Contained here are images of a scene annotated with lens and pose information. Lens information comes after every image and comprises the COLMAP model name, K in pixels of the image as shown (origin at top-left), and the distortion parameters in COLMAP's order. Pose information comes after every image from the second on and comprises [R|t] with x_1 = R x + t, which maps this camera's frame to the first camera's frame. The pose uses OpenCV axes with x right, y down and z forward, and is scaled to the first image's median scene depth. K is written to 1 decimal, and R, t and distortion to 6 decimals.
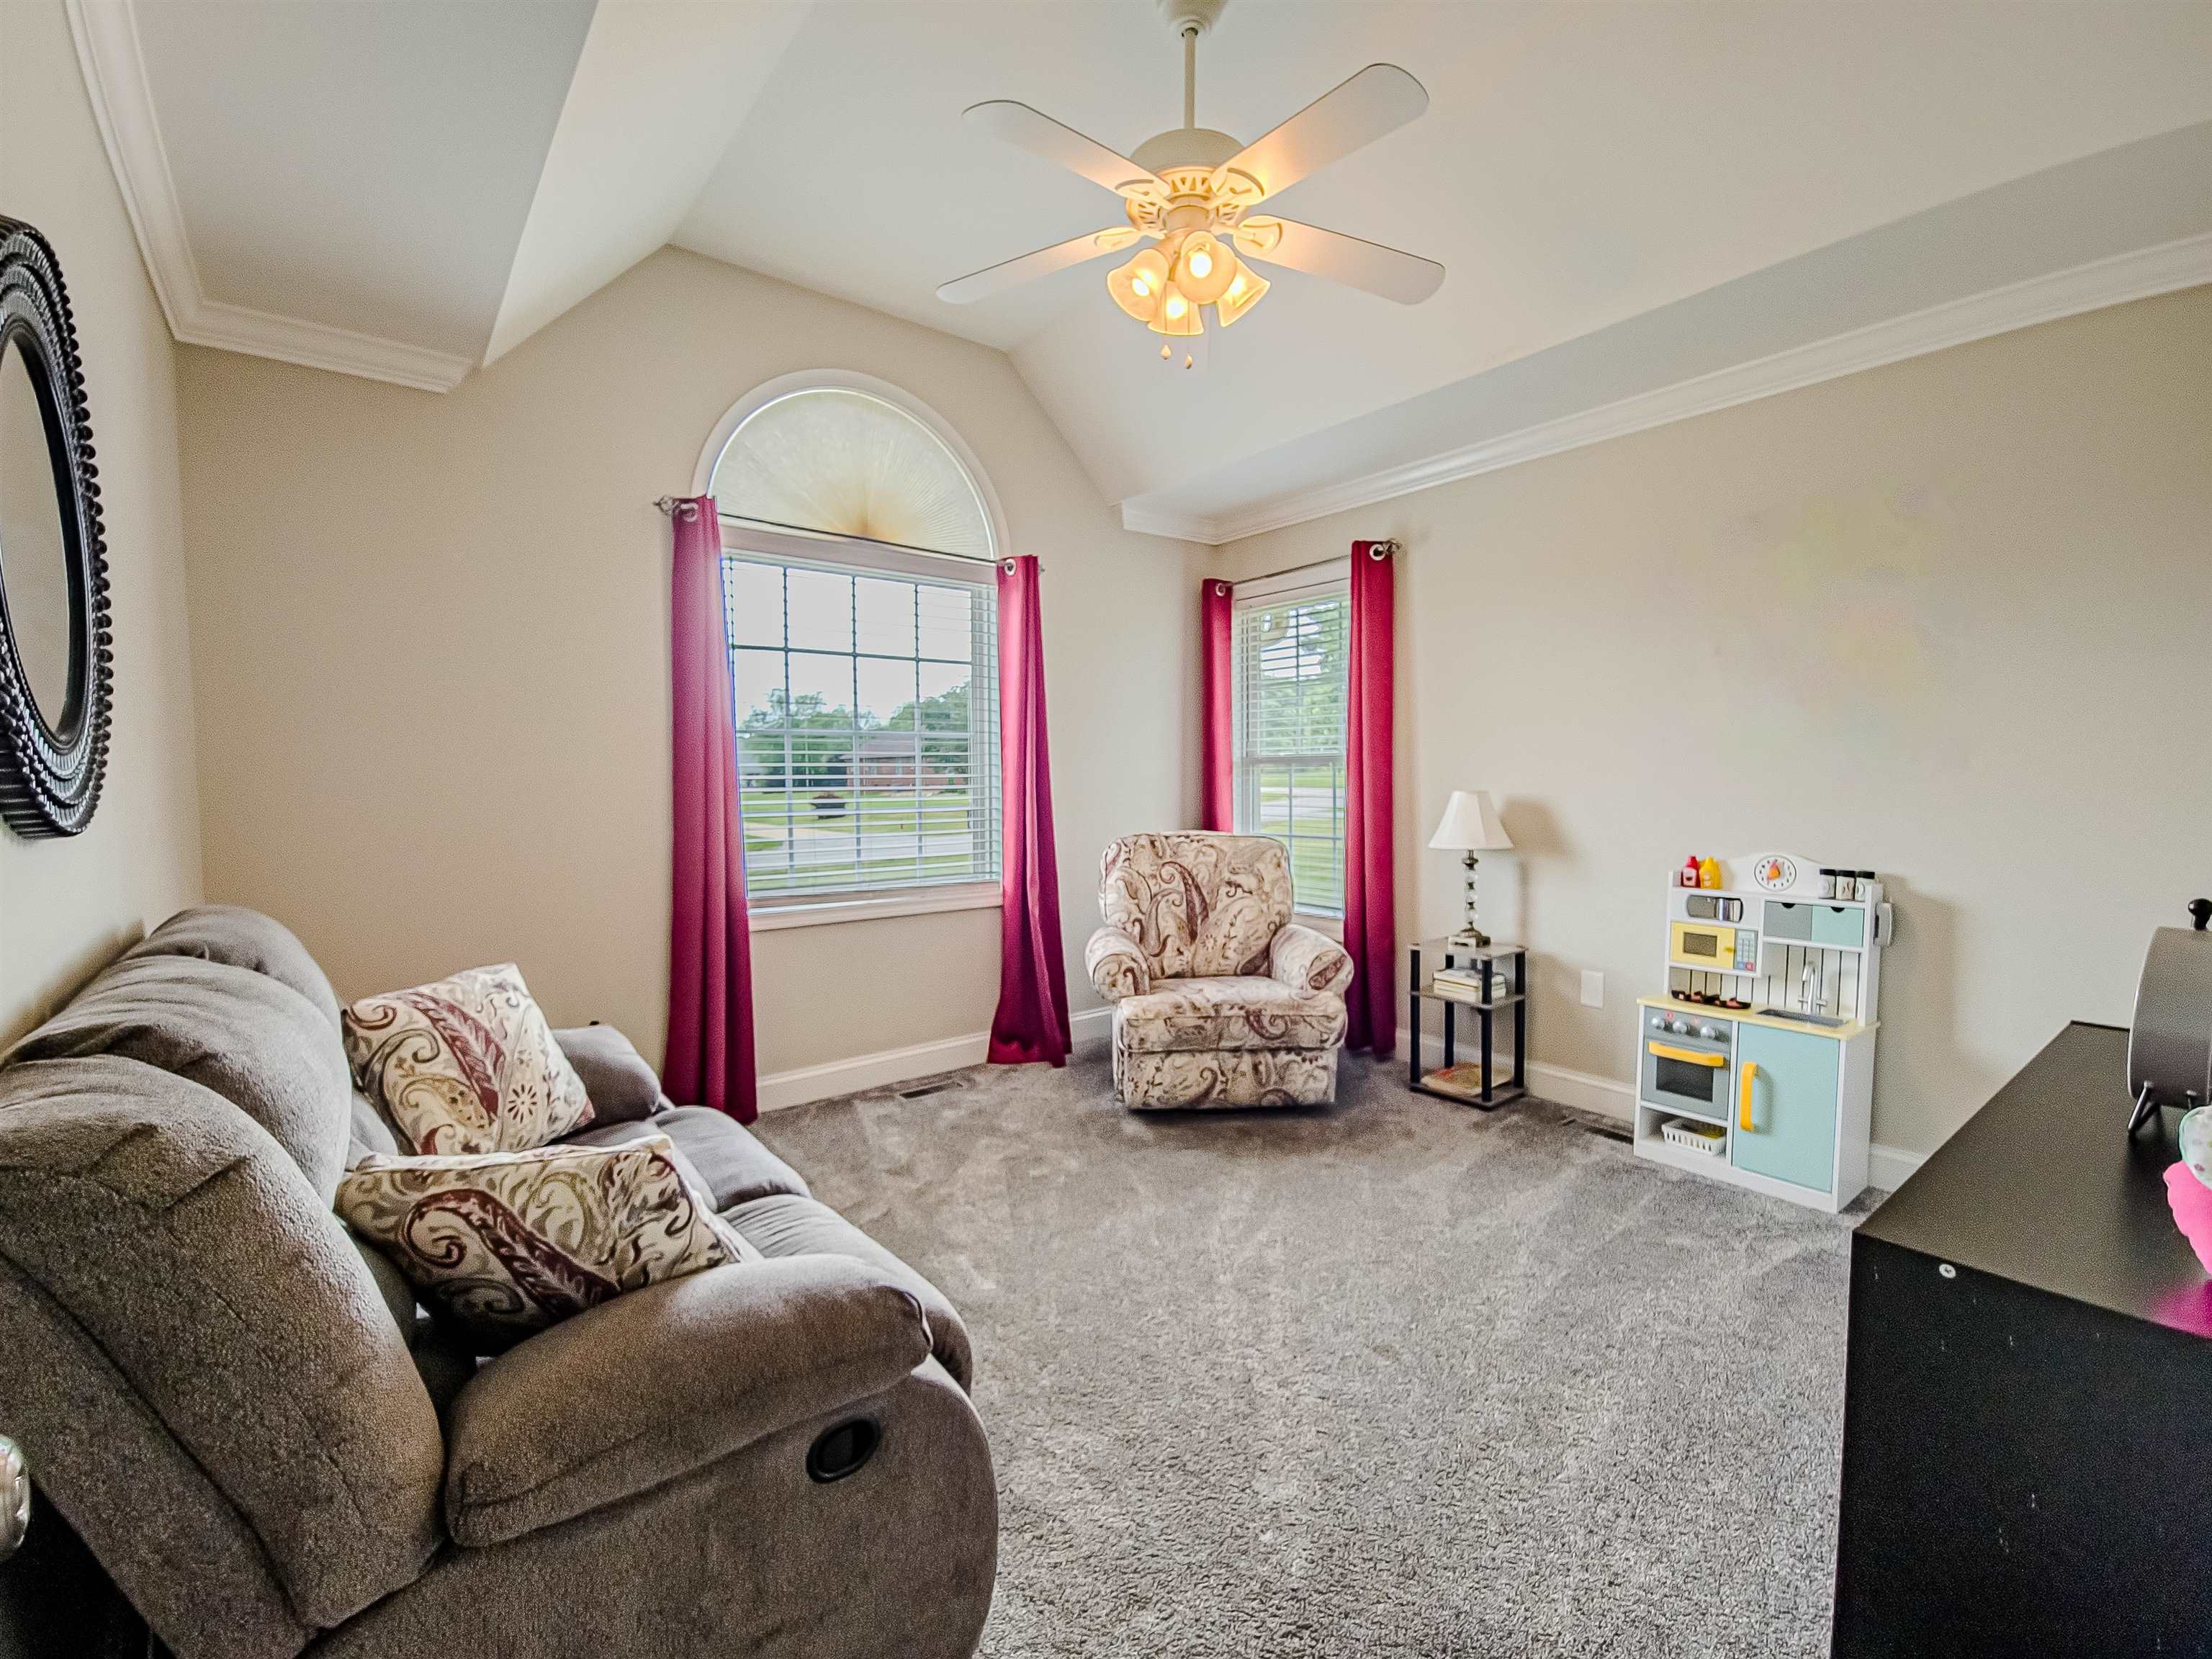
lens RADIAL K [[967.9, 0, 1103.4], [0, 967.9, 881.4], [0, 0, 1]] dist [-0.001303, -0.000125]
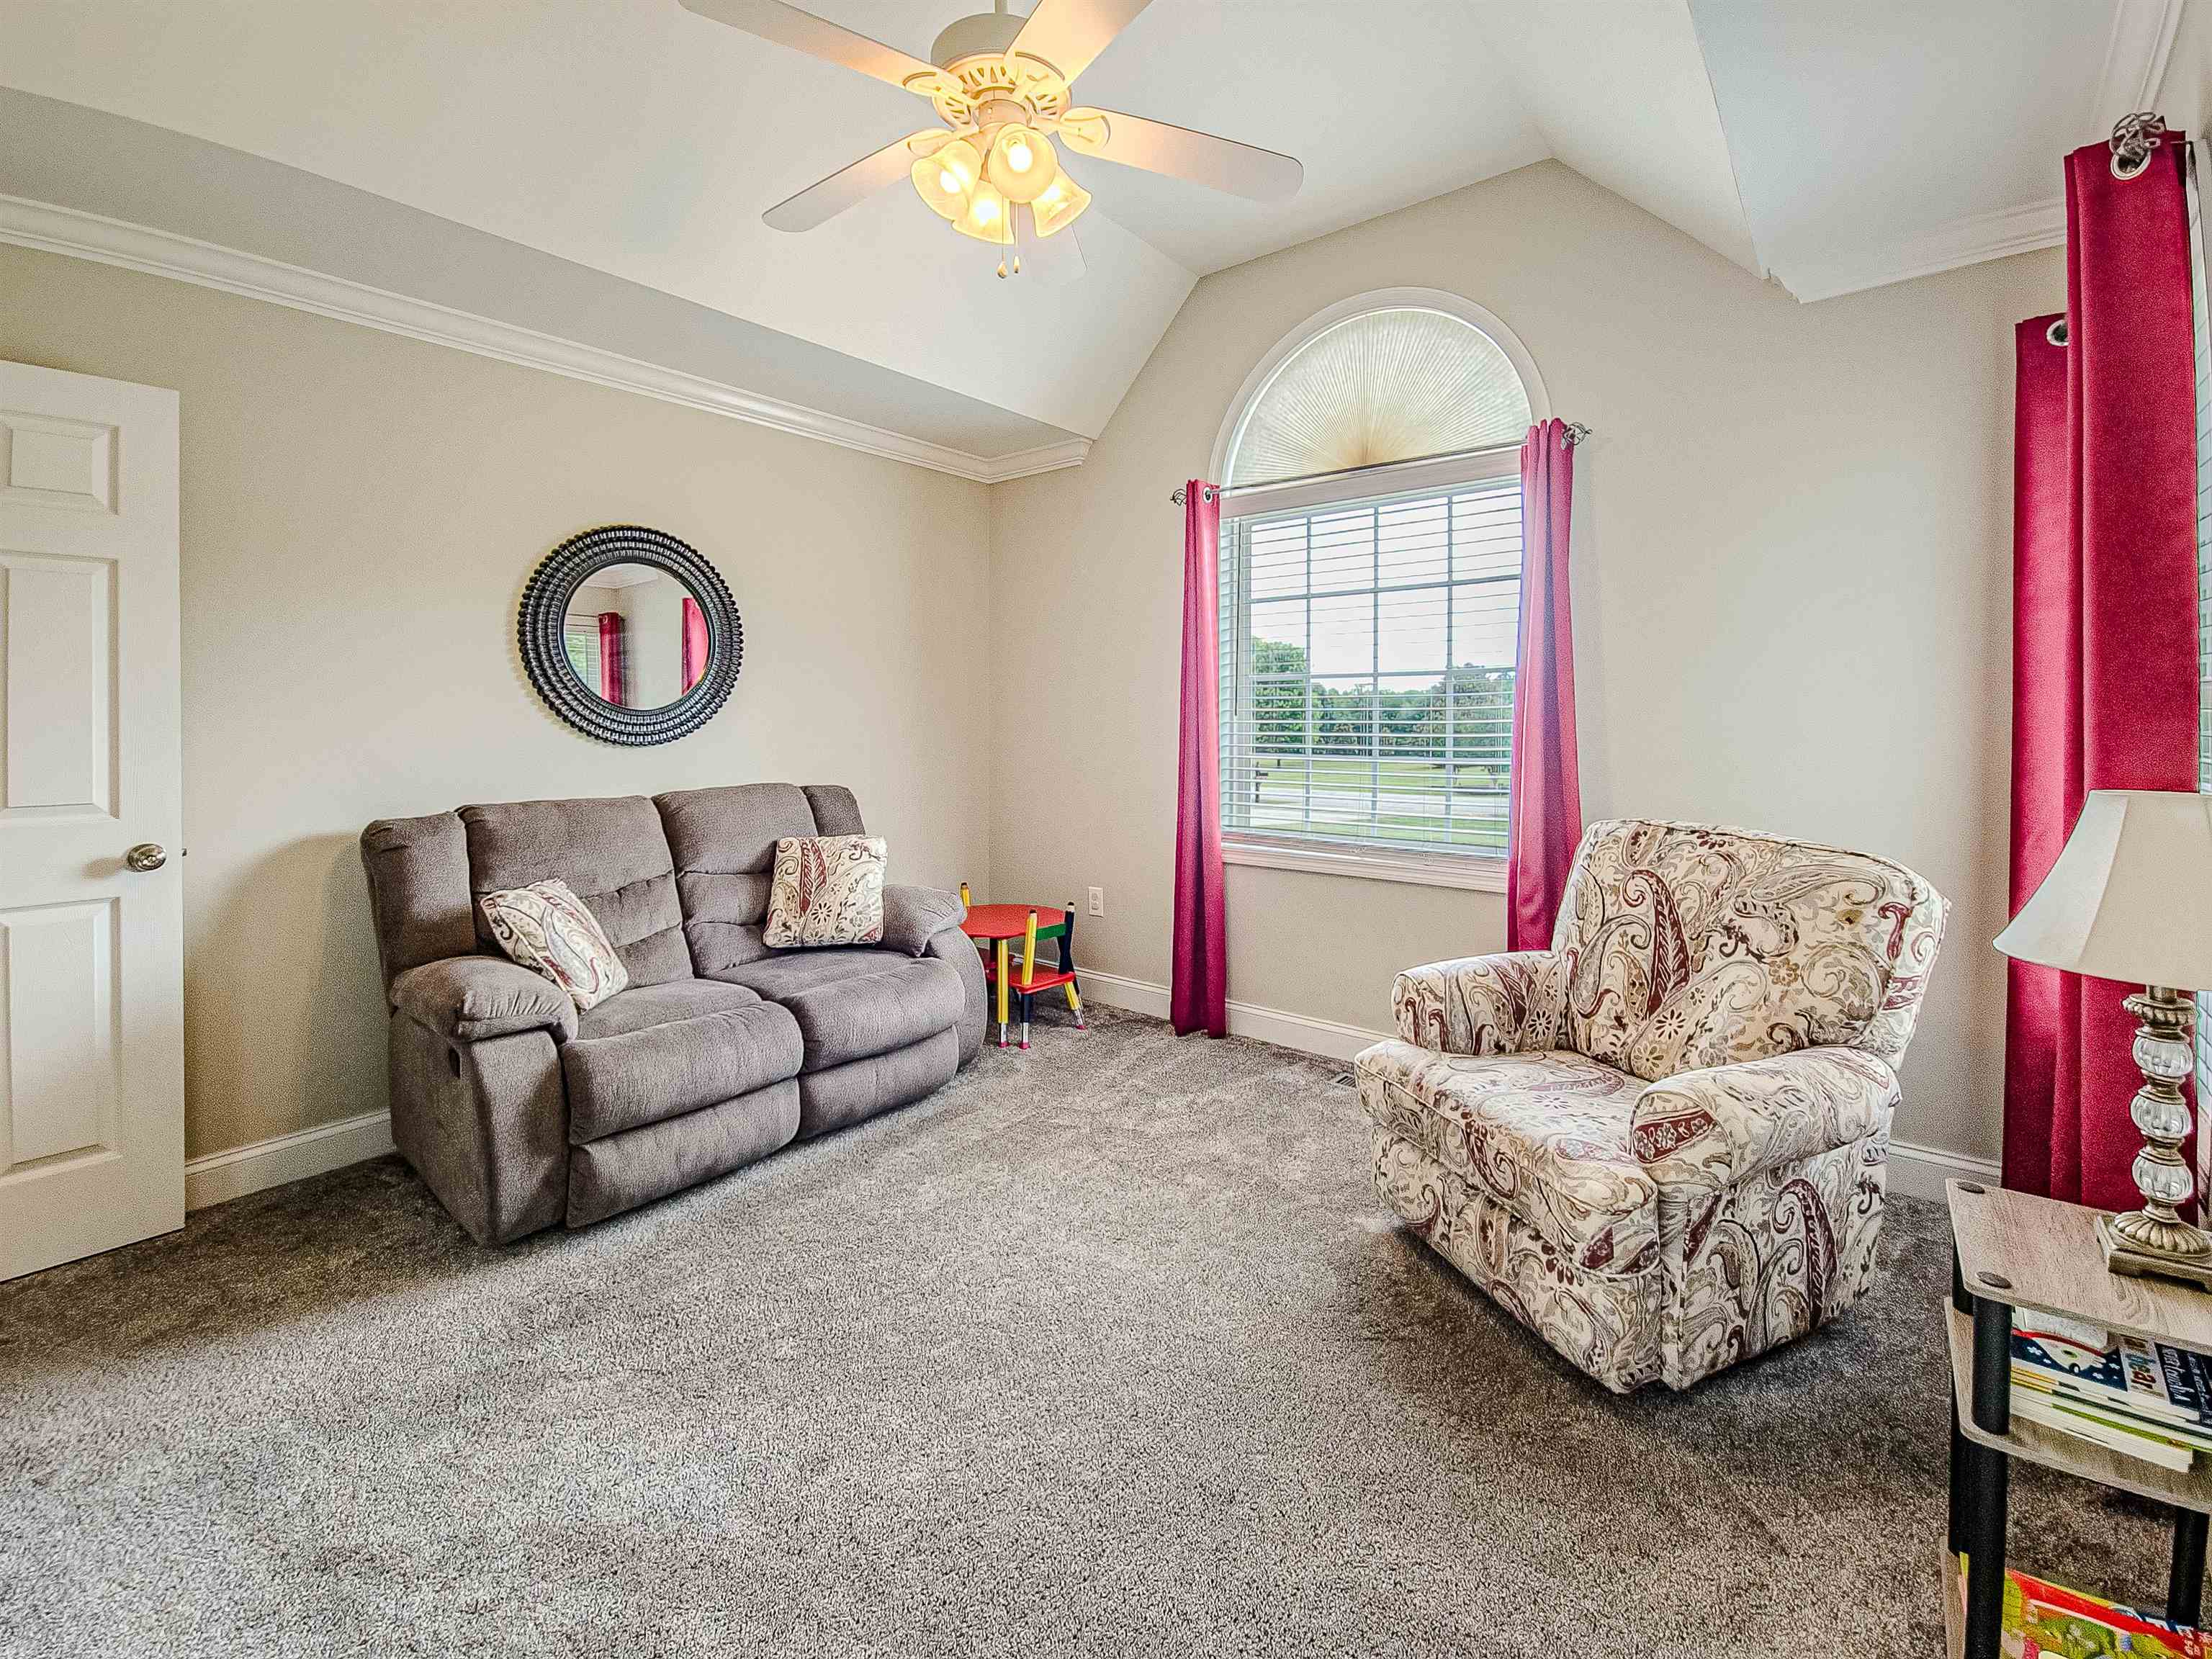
lens RADIAL K [[946.3, 0, 1100.9], [0, 946.3, 782.2], [0, 0, 1]] dist [0.001063, 0.013664]
pose [[0.221240, 0.070211, -0.972689, 0.566283], [-0.106872, 0.993143, 0.047379, -0.067718], [0.969346, 0.093472, 0.227227, 0.547996]]
